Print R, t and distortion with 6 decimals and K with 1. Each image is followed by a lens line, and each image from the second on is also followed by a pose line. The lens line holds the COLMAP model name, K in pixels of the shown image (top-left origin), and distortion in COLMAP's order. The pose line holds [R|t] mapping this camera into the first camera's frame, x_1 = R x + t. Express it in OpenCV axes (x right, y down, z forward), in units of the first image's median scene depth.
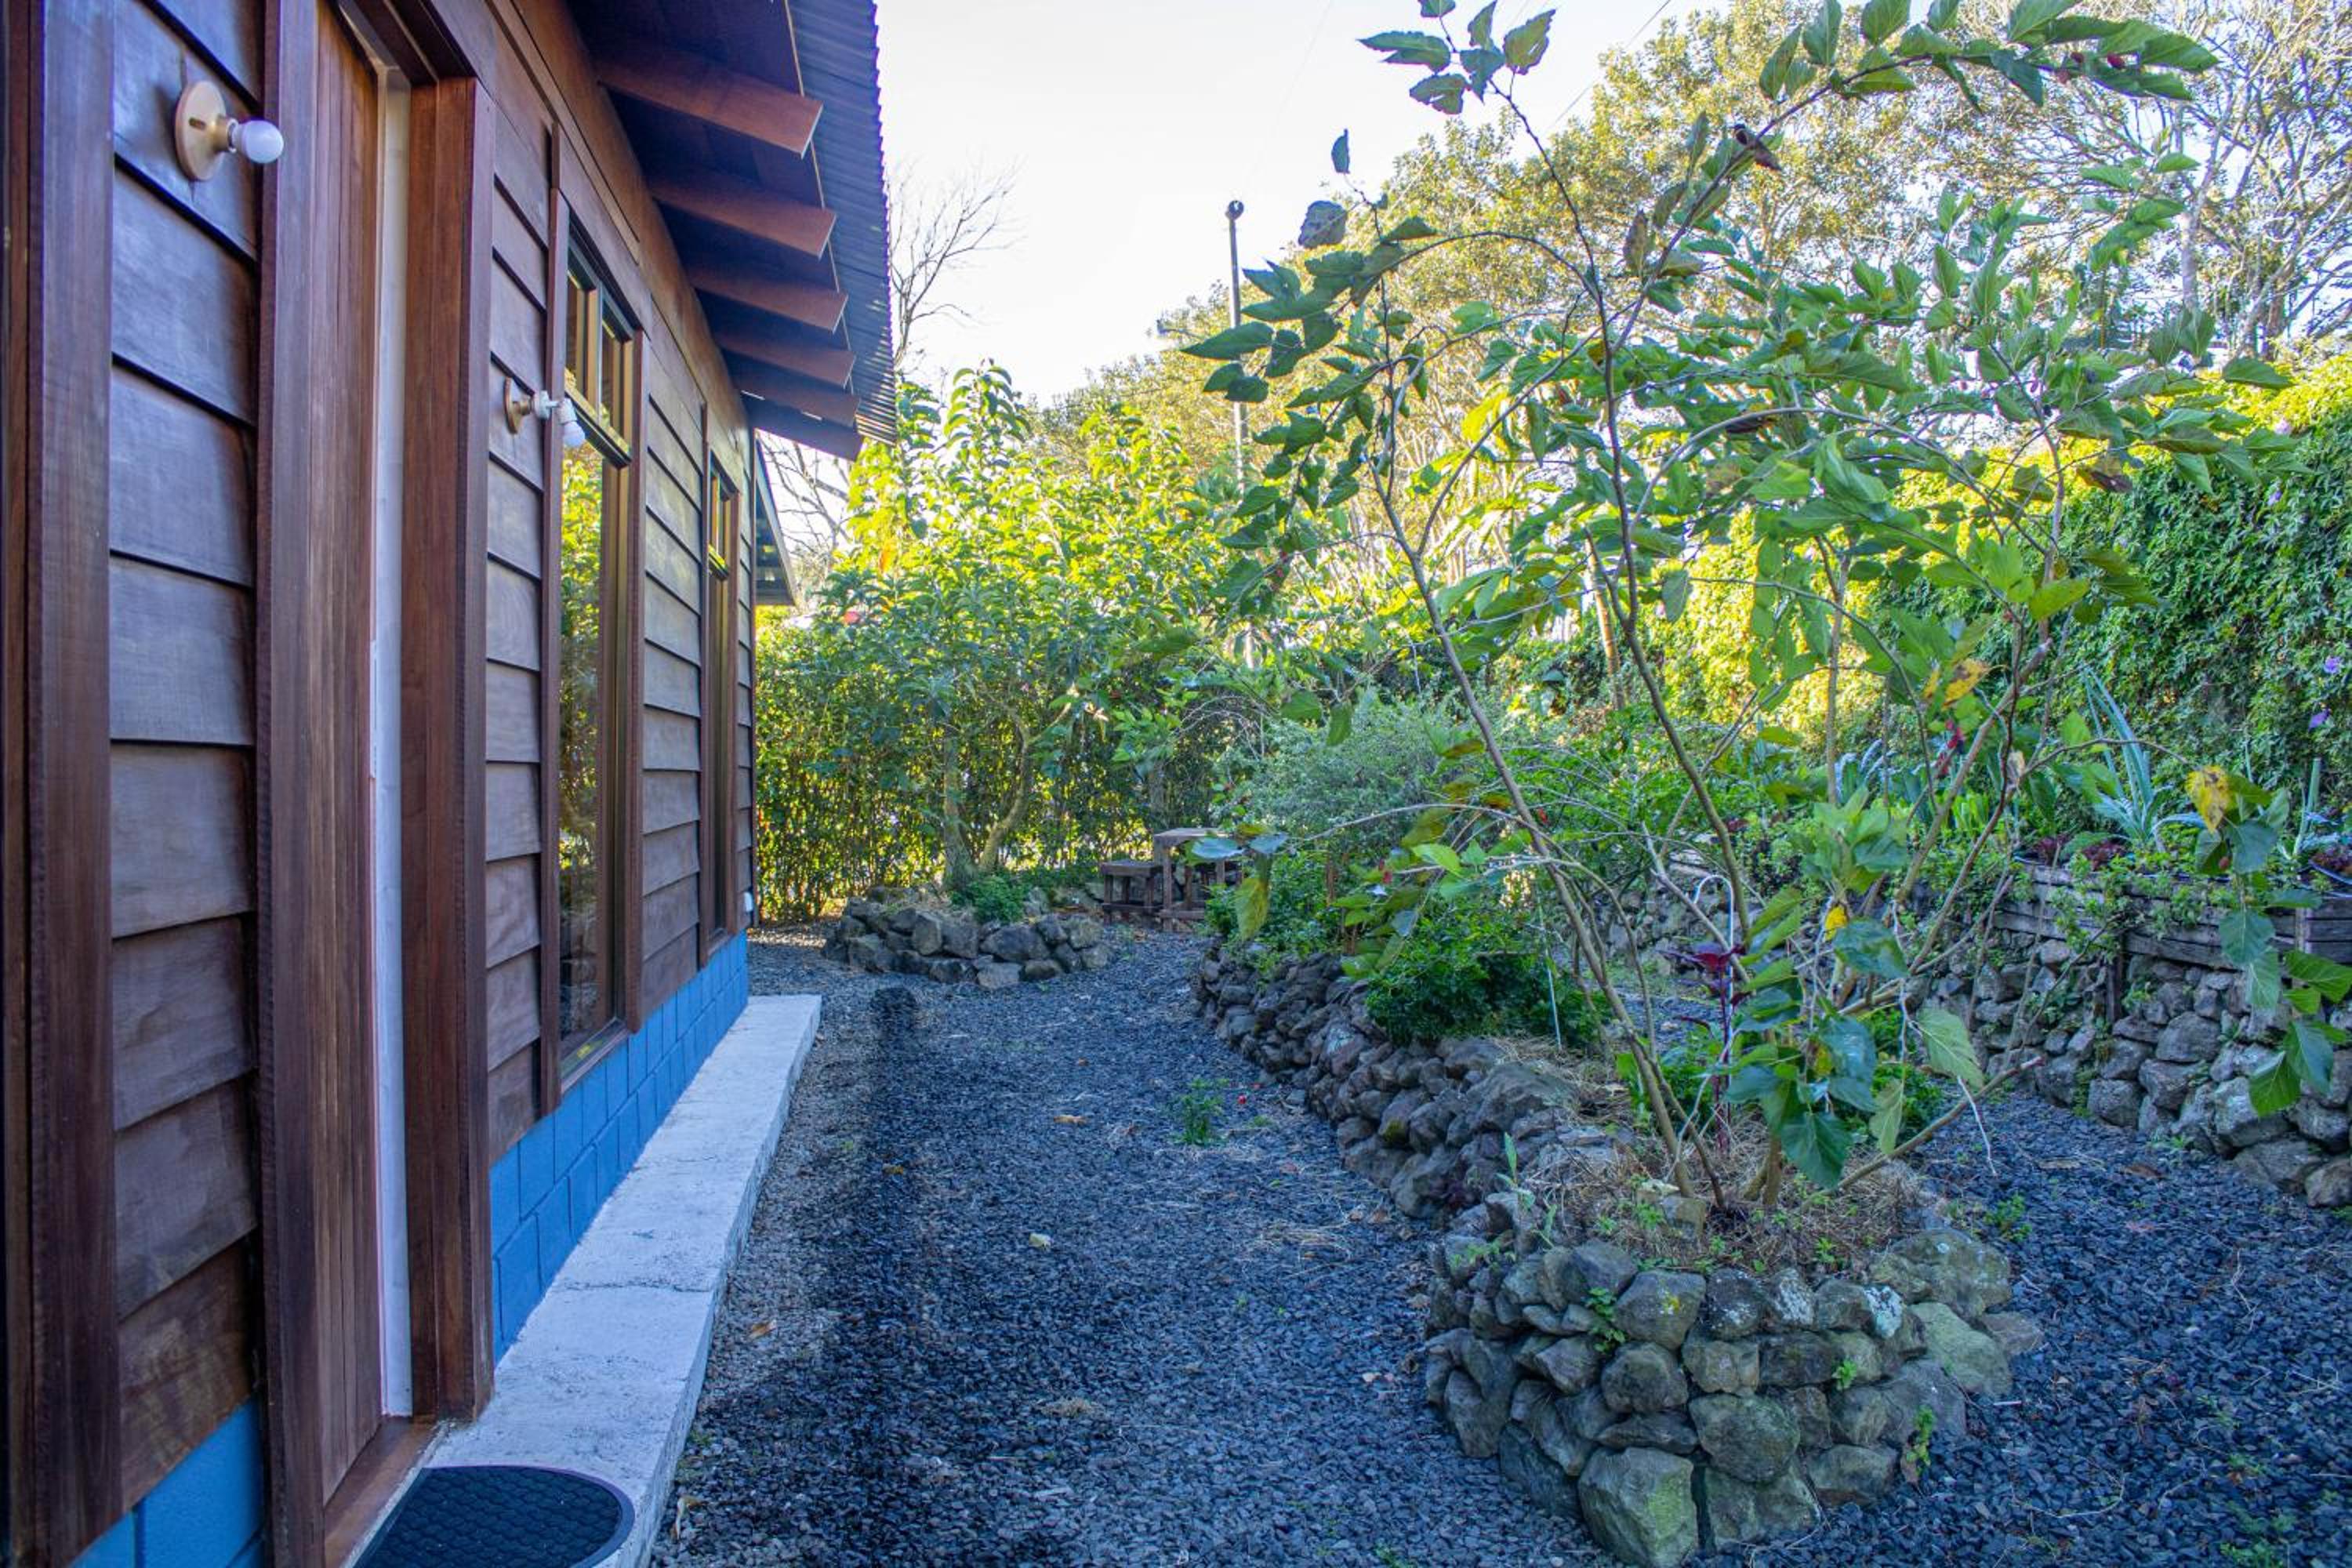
lens RADIAL K [[1944.0, 0, 1191.7], [0, 1944.0, 785.1], [0, 0, 1]] dist [-0.159713, 0.131077]
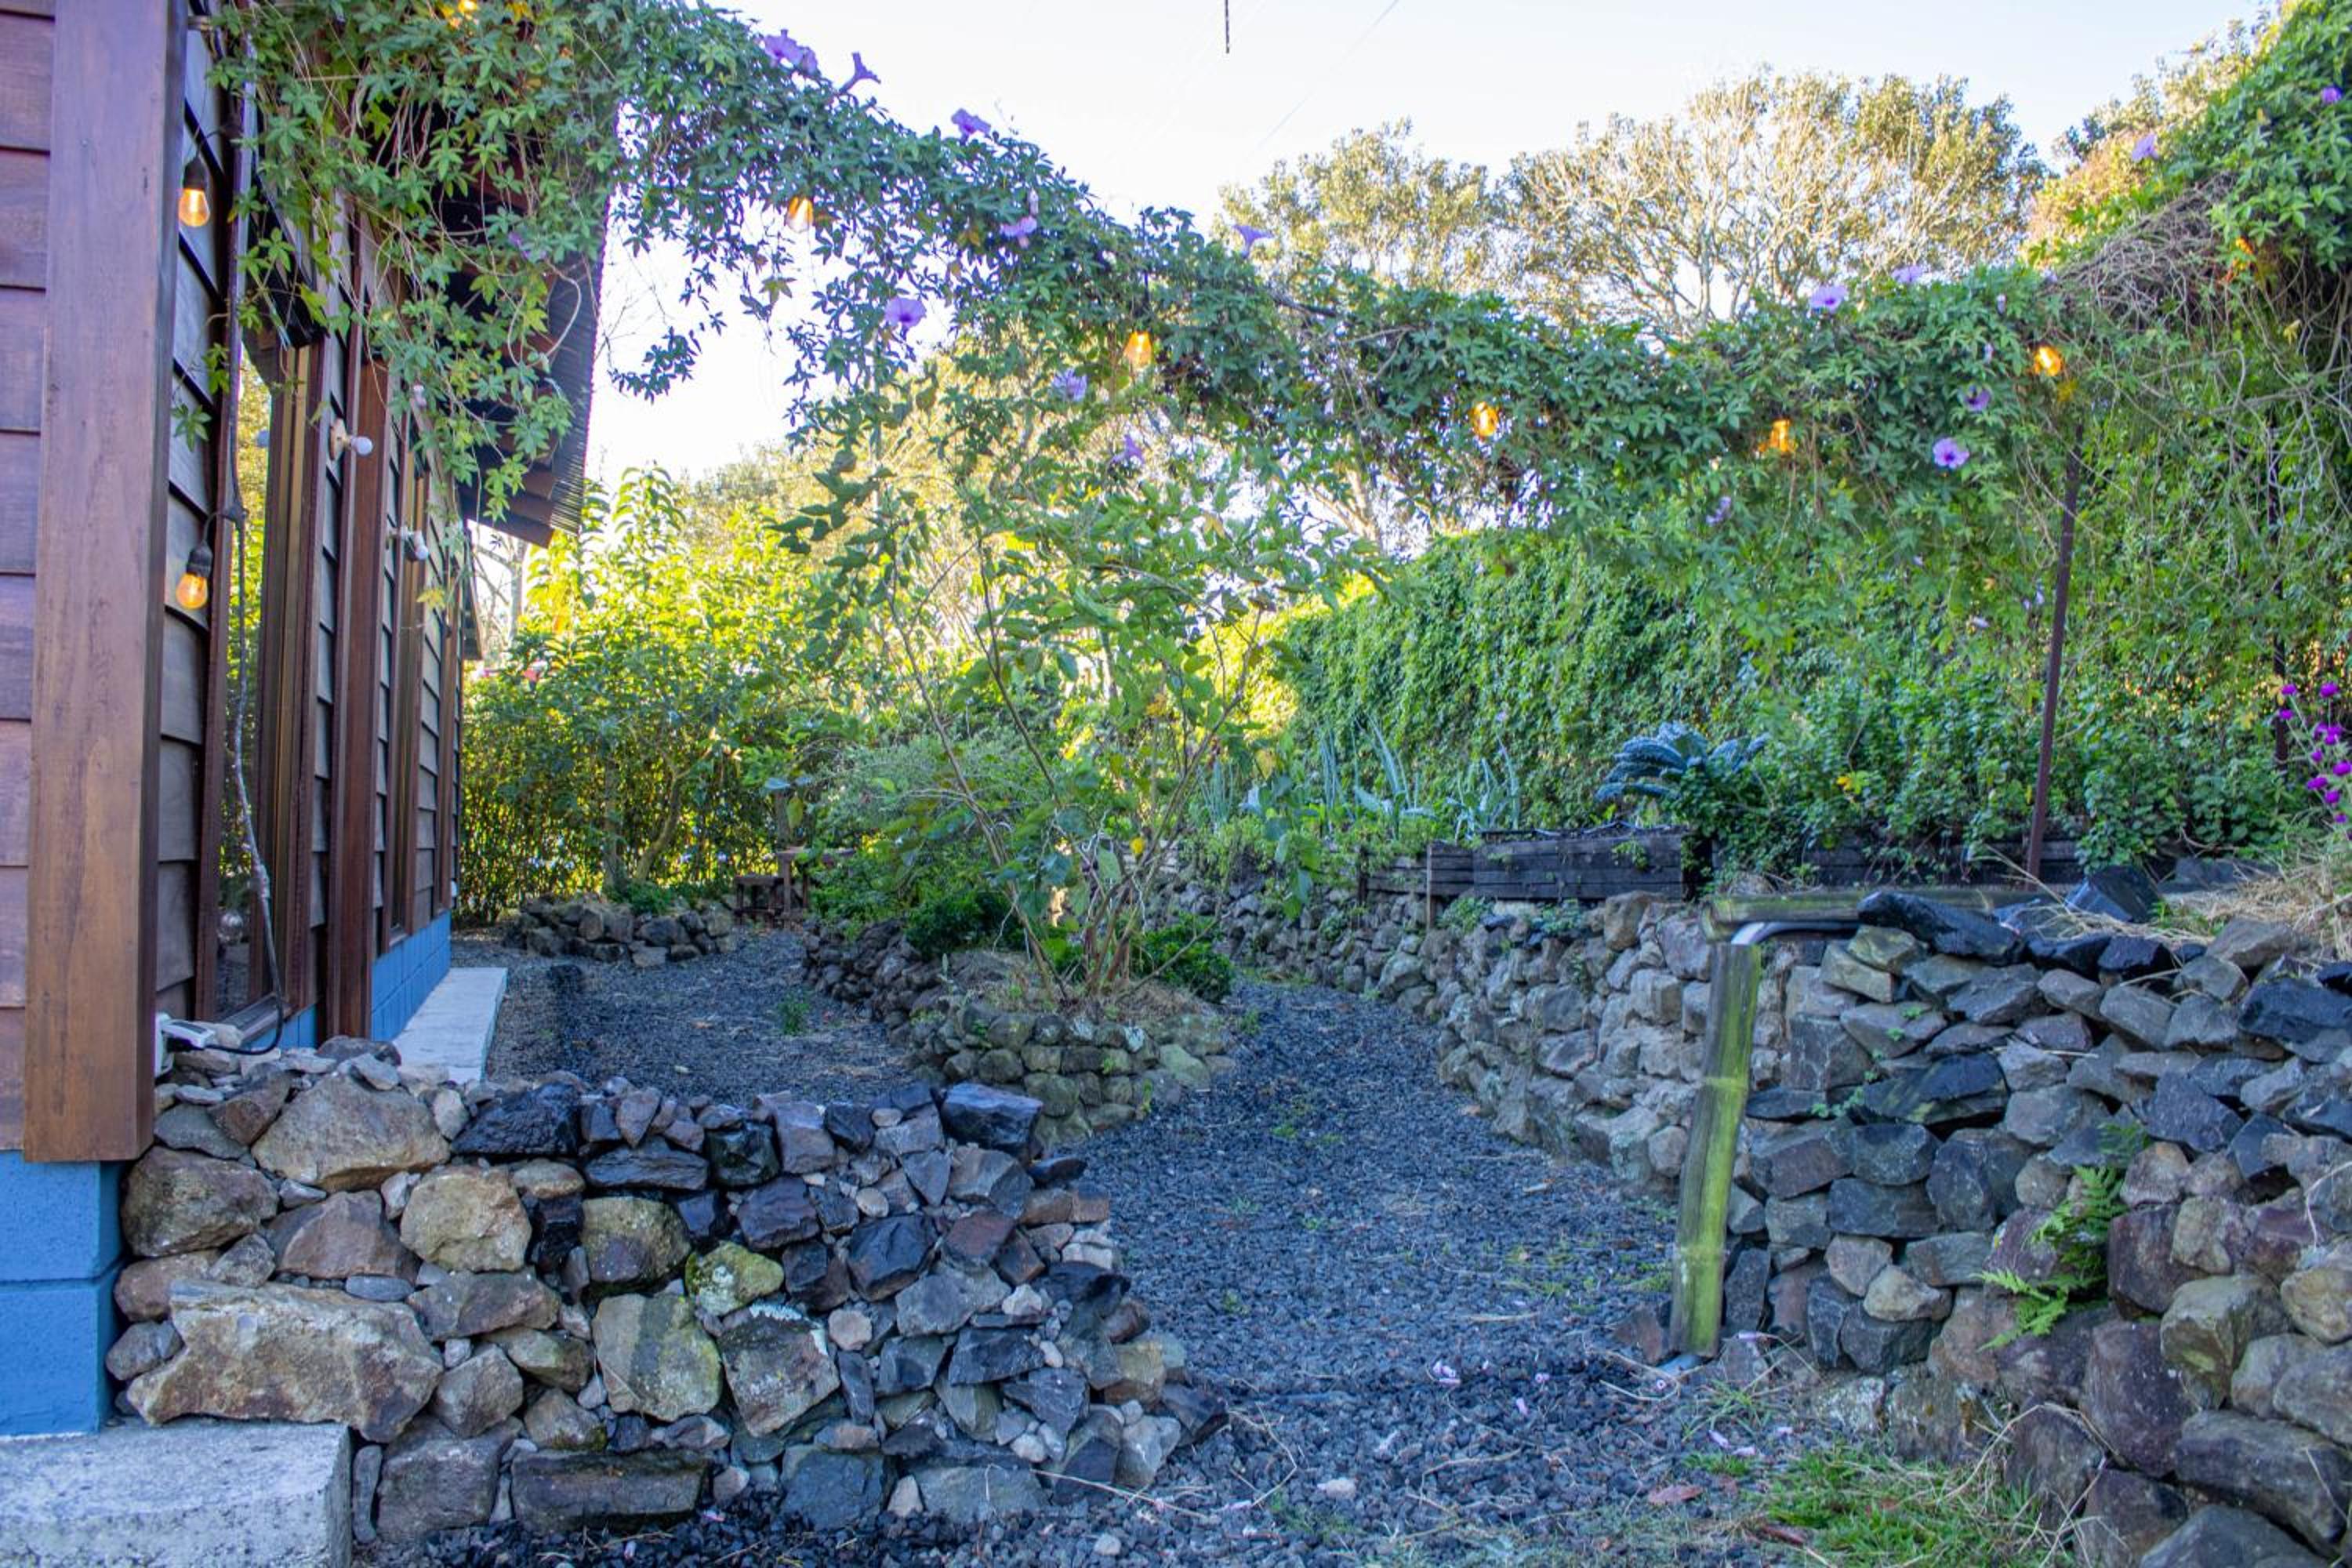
lens RADIAL K [[1947.7, 0, 1187.5], [0, 1947.7, 752.7], [0, 0, 1]] dist [-0.176675, 0.171840]
pose [[0.984108, 0.021926, 0.176215, 0.021480], [-0.012120, 0.998327, -0.056533, 0.031324], [-0.177160, 0.053499, 0.982727, -0.289993]]
